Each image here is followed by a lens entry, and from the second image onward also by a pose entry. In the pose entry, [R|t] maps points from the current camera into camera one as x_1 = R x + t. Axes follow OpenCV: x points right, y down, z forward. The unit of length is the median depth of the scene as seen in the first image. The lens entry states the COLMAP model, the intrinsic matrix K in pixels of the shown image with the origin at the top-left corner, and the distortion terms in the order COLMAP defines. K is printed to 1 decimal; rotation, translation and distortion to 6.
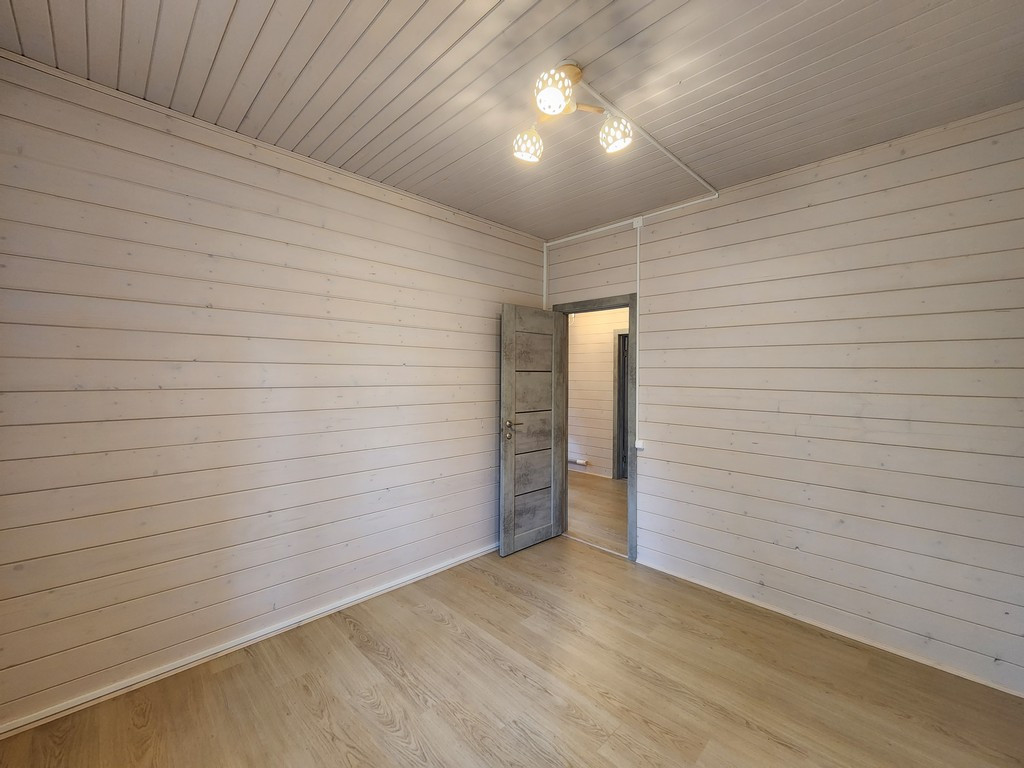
lens RADIAL K [[424.3, 0, 515.8], [0, 424.3, 377.5], [0, 0, 1]] dist [0.000935, -0.000450]
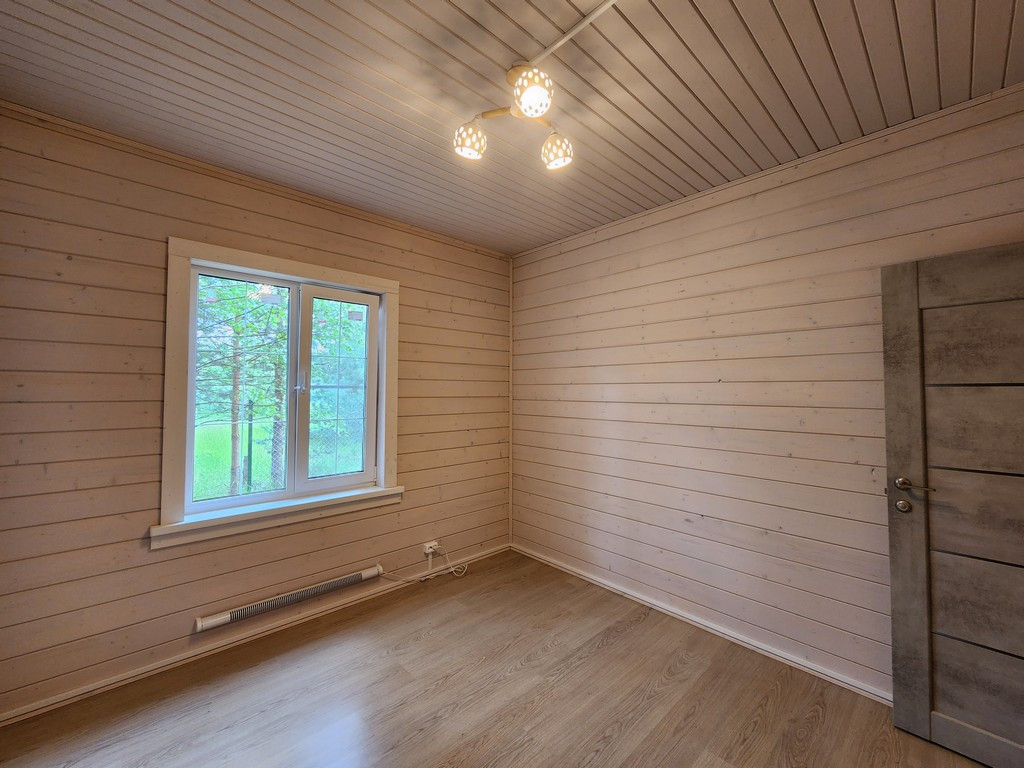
lens RADIAL K [[424.3, 0, 515.8], [0, 424.3, 377.5], [0, 0, 1]] dist [0.000935, -0.000450]
pose [[-0.038618, -0.032519, -0.998725, 0.784595], [-0.003163, 0.999469, -0.032421, -0.009239], [0.999249, 0.001907, -0.038701, 0.761241]]
